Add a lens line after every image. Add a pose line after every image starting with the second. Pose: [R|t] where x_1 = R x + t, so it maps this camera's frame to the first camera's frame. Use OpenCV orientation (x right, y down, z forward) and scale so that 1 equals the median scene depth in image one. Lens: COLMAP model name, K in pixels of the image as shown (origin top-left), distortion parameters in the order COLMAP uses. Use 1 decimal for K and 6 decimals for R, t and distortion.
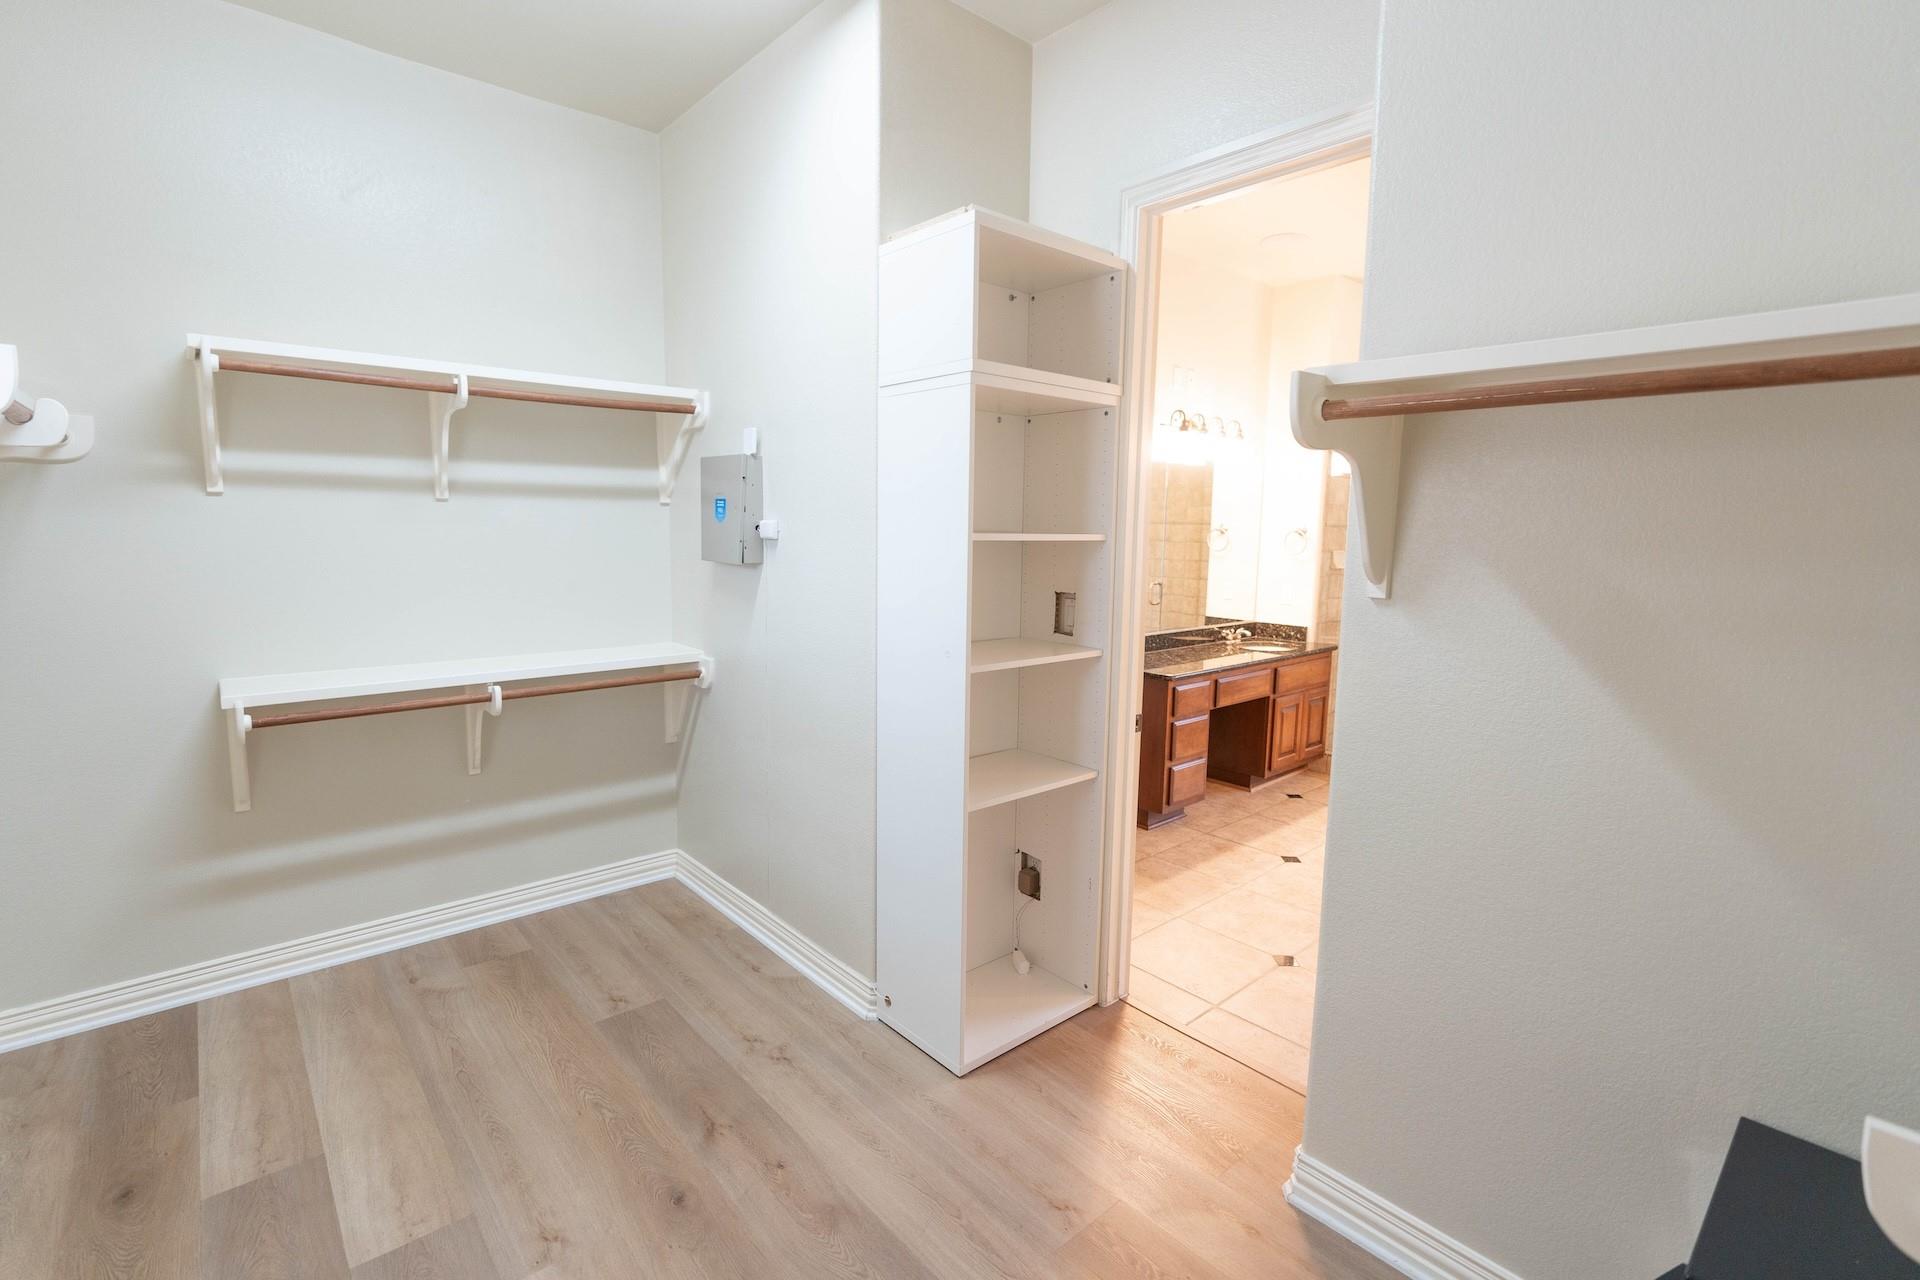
lens RADIAL K [[873.5, 0, 951.8], [0, 873.5, 642.6], [0, 0, 1]] dist [-0.002227, 0.002909]
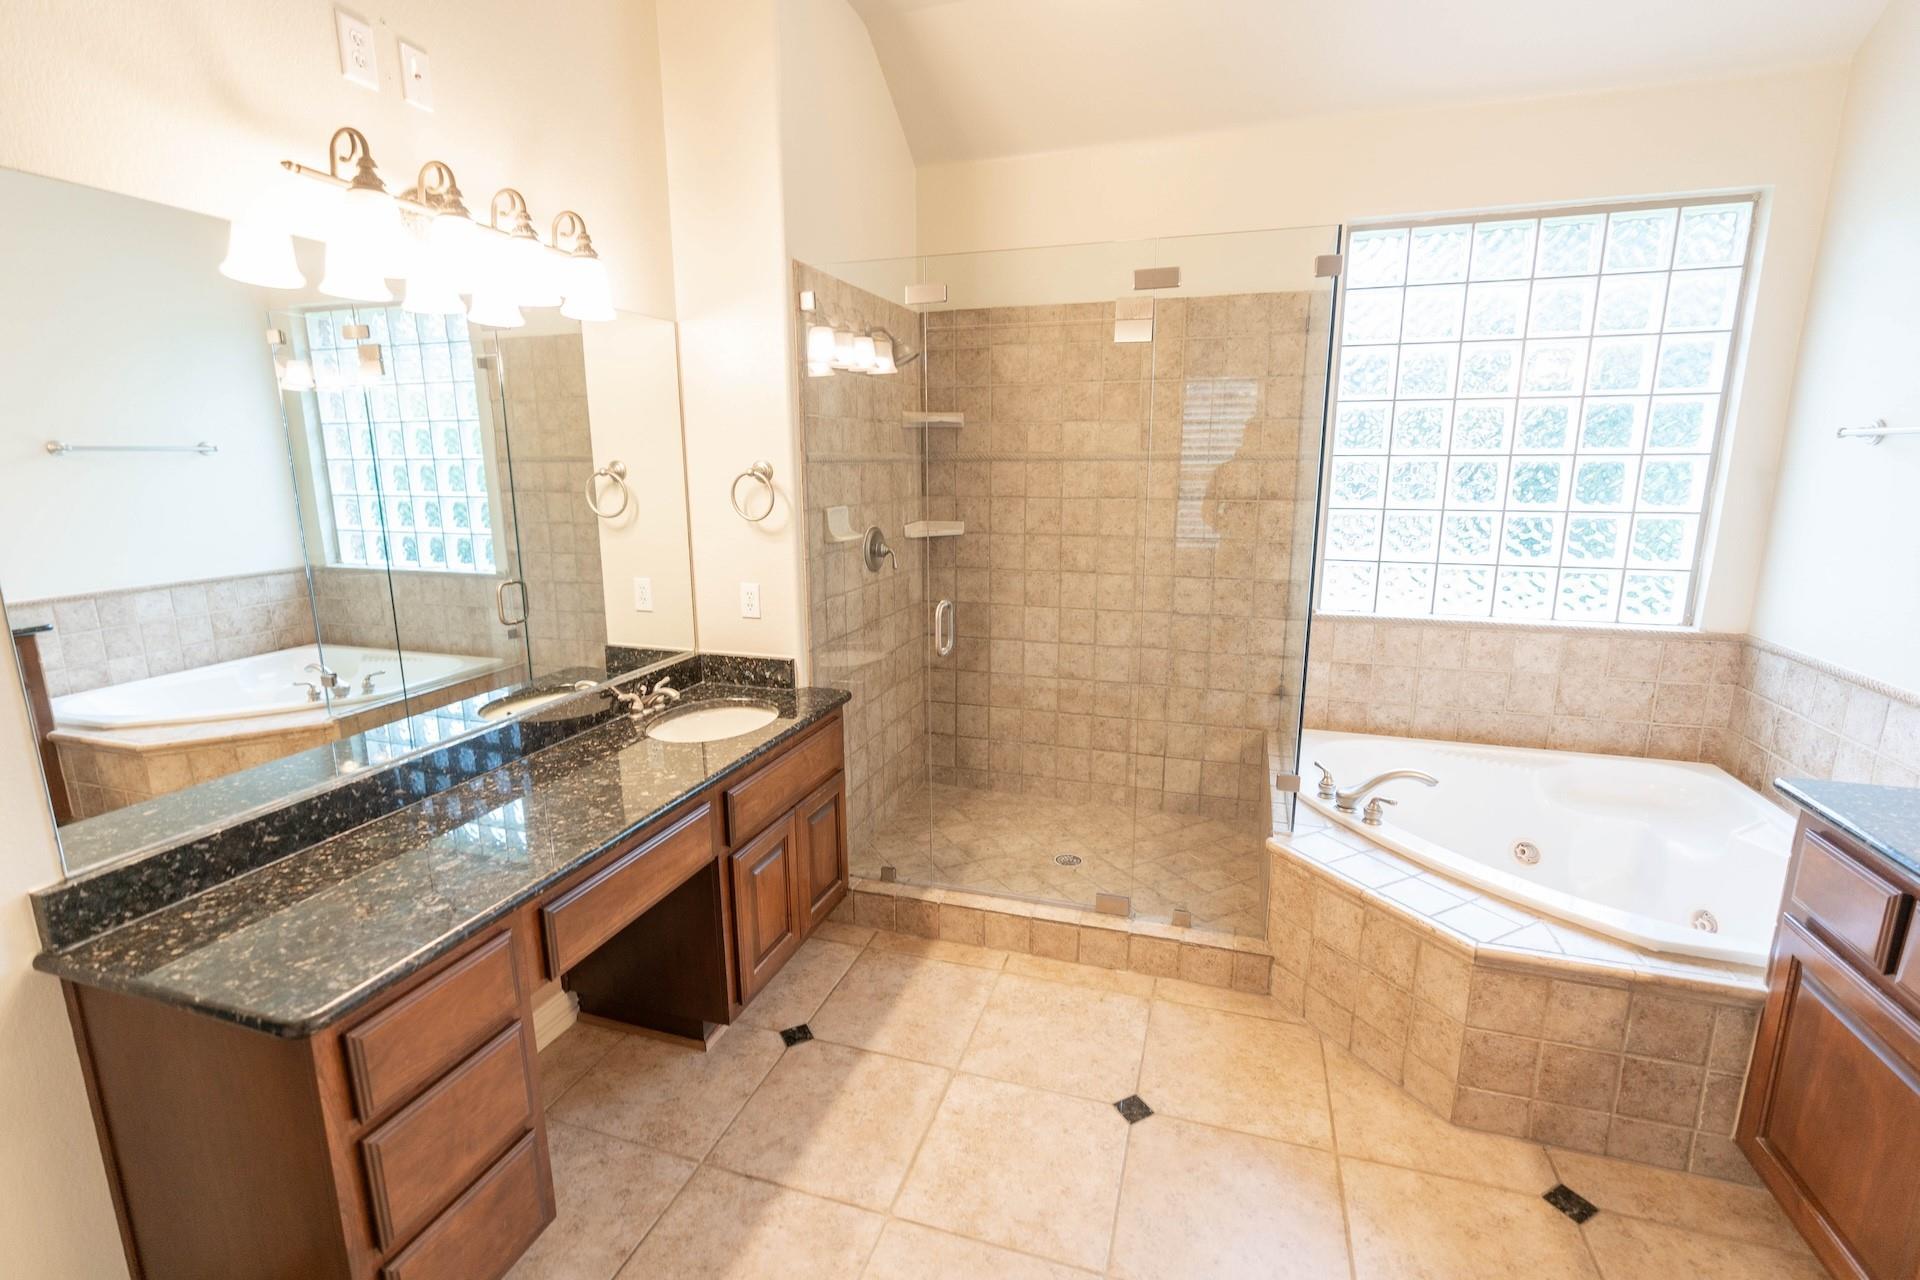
lens RADIAL K [[873.5, 0, 955.2], [0, 873.5, 635.7], [0, 0, 1]] dist [-0.002227, 0.002909]
pose [[0.861365, -0.120748, 0.493427, 0.244368], [0.087393, 0.992081, 0.090214, -0.072570], [-0.500412, -0.034585, 0.865096, 0.522034]]
